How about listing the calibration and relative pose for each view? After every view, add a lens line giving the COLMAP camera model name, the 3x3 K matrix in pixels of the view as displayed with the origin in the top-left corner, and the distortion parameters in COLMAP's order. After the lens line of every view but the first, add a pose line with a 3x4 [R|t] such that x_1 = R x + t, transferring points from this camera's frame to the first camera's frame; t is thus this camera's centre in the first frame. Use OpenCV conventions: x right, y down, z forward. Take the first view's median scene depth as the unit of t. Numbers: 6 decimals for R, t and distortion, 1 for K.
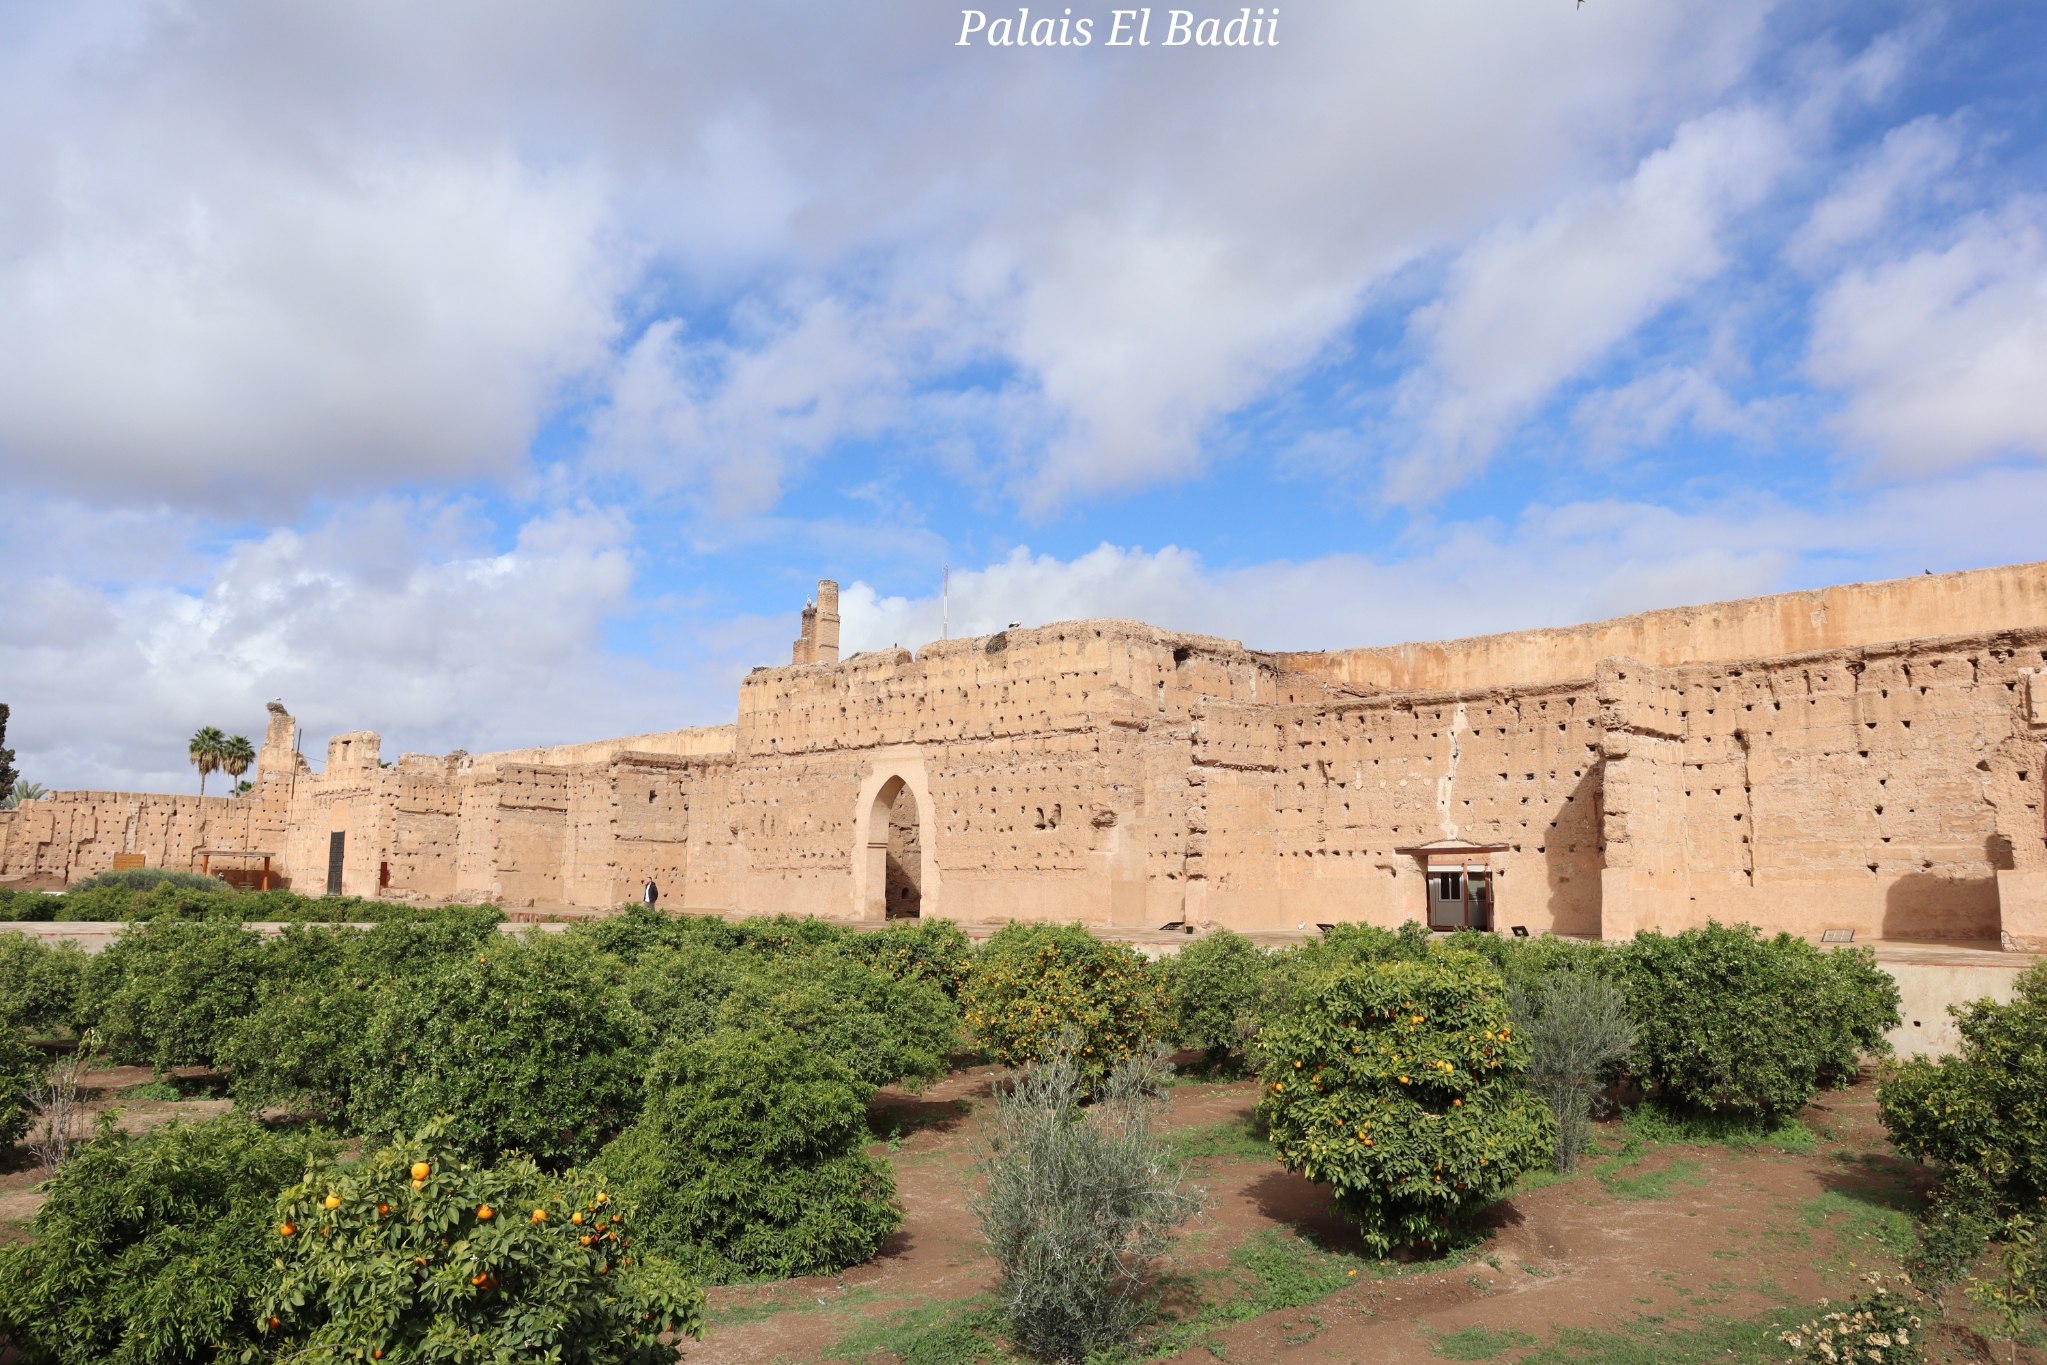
lens RADIAL K [[1411.3, 0, 1023.5], [0, 1411.3, 682.5], [0, 0, 1]] dist [-0.157383, 0.109204]
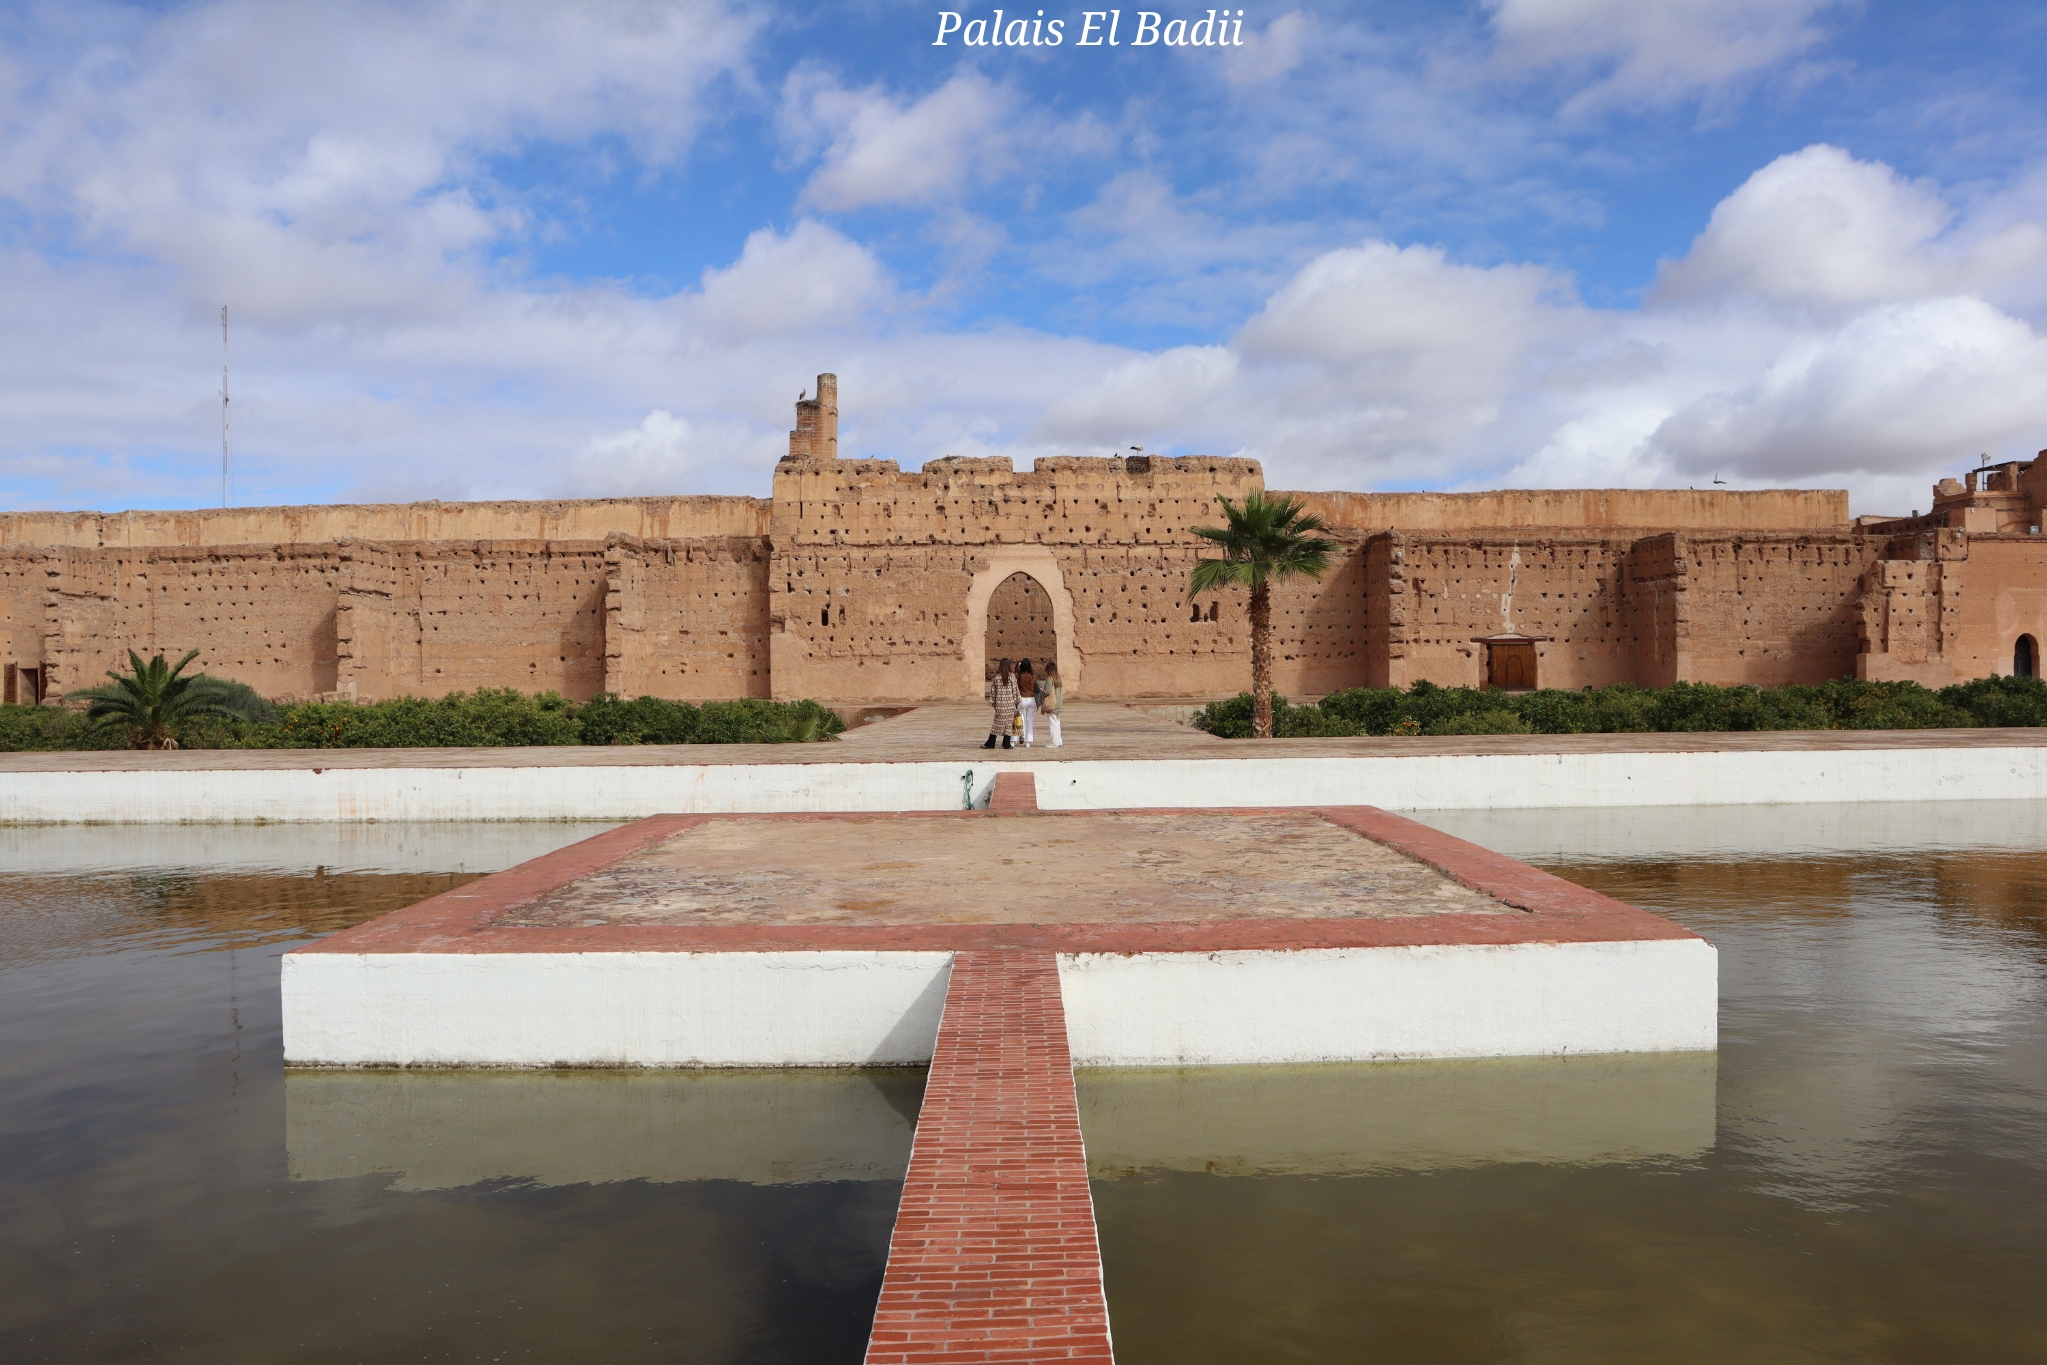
lens RADIAL K [[1411.3, 0, 1023.5], [0, 1411.3, 682.5], [0, 0, 1]] dist [-0.157383, 0.109204]
pose [[0.727640, -0.021911, 0.685609, -0.944040], [-0.081499, 0.989649, 0.118122, 0.021966], [-0.681100, -0.141827, 0.718323, 0.191061]]
